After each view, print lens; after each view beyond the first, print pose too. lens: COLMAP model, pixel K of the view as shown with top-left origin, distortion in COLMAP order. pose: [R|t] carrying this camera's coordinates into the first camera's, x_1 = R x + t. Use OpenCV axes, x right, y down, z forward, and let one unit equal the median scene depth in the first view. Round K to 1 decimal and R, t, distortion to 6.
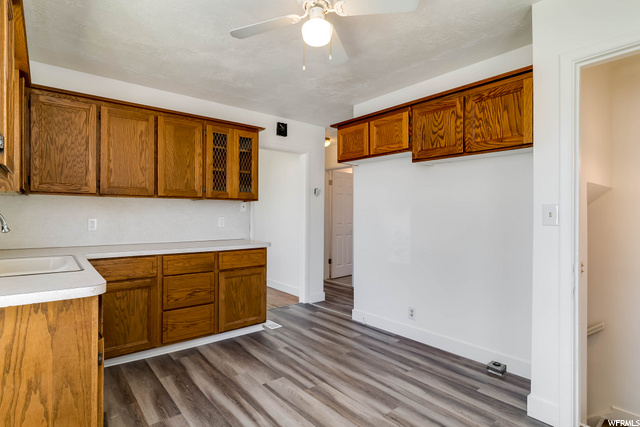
lens RADIAL K [[333.4, 0, 314.5], [0, 333.4, 216.9], [0, 0, 1]] dist [-0.017800, 0.016211]
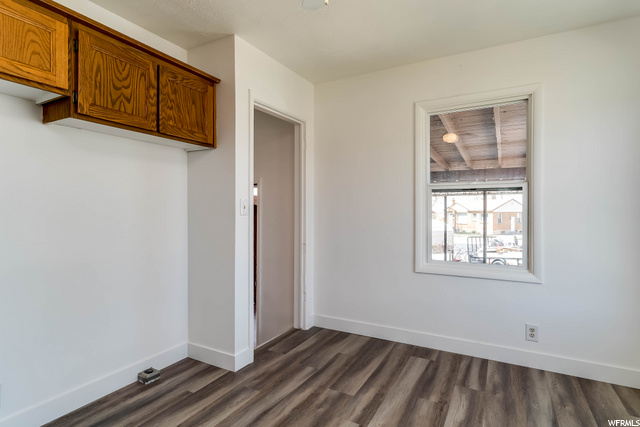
lens RADIAL K [[333.4, 0, 314.5], [0, 333.4, 216.9], [0, 0, 1]] dist [-0.017800, 0.016211]
pose [[-0.365240, -0.022596, 0.930639, -0.404893], [0.003575, 0.999664, 0.025675, -0.001200], [-0.930906, 0.012705, -0.365037, 0.810198]]
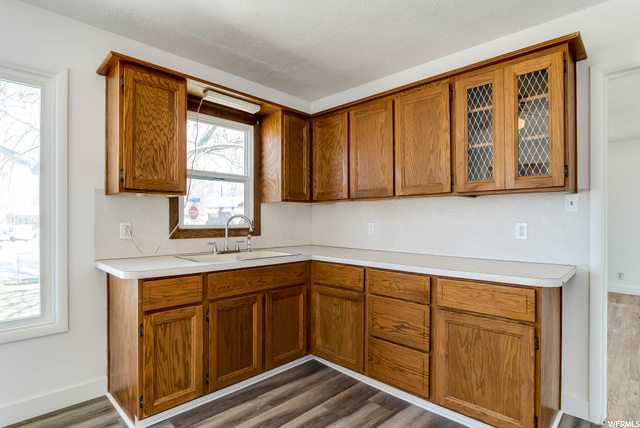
lens RADIAL K [[333.4, 0, 314.5], [0, 333.4, 217.4], [0, 0, 1]] dist [-0.017800, 0.016211]
pose [[0.103317, -0.009478, -0.994603, 0.343196], [-0.004932, 0.999937, -0.010041, -0.000614], [0.994636, 0.005943, 0.103264, 0.746124]]
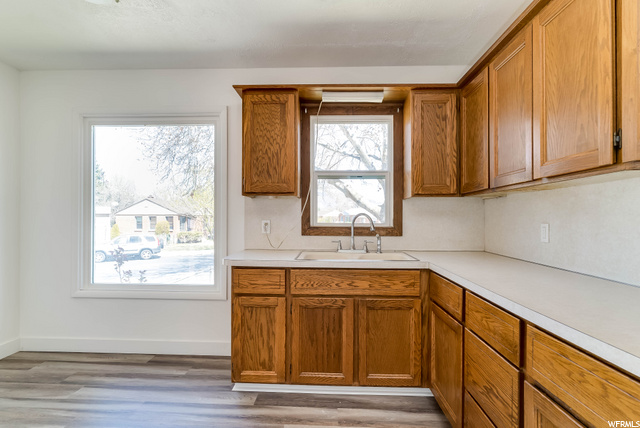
lens RADIAL K [[333.4, 0, 314.5], [0, 333.4, 217.4], [0, 0, 1]] dist [-0.017800, 0.016211]
pose [[-0.667115, -0.008155, -0.744910, 0.132050], [-0.009733, 0.999950, -0.002231, -0.001713], [0.744891, 0.005762, -0.667161, 1.135189]]
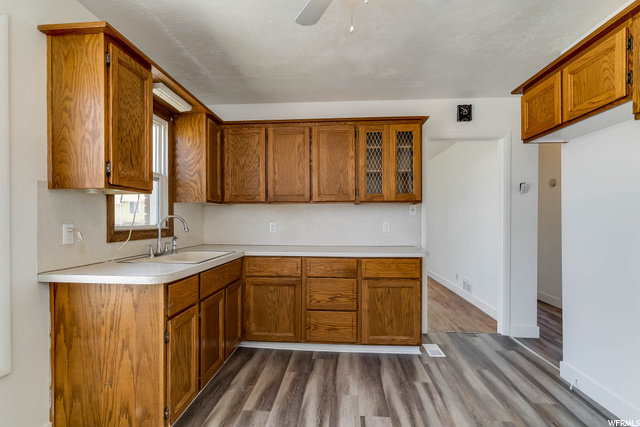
lens RADIAL K [[333.4, 0, 314.5], [0, 333.4, 216.9], [0, 0, 1]] dist [-0.017800, 0.016211]
pose [[0.718827, -0.011204, -0.695098, 0.290695], [0.001715, 0.999896, -0.014344, 0.002532], [0.695187, 0.009118, 0.718772, 0.243099]]
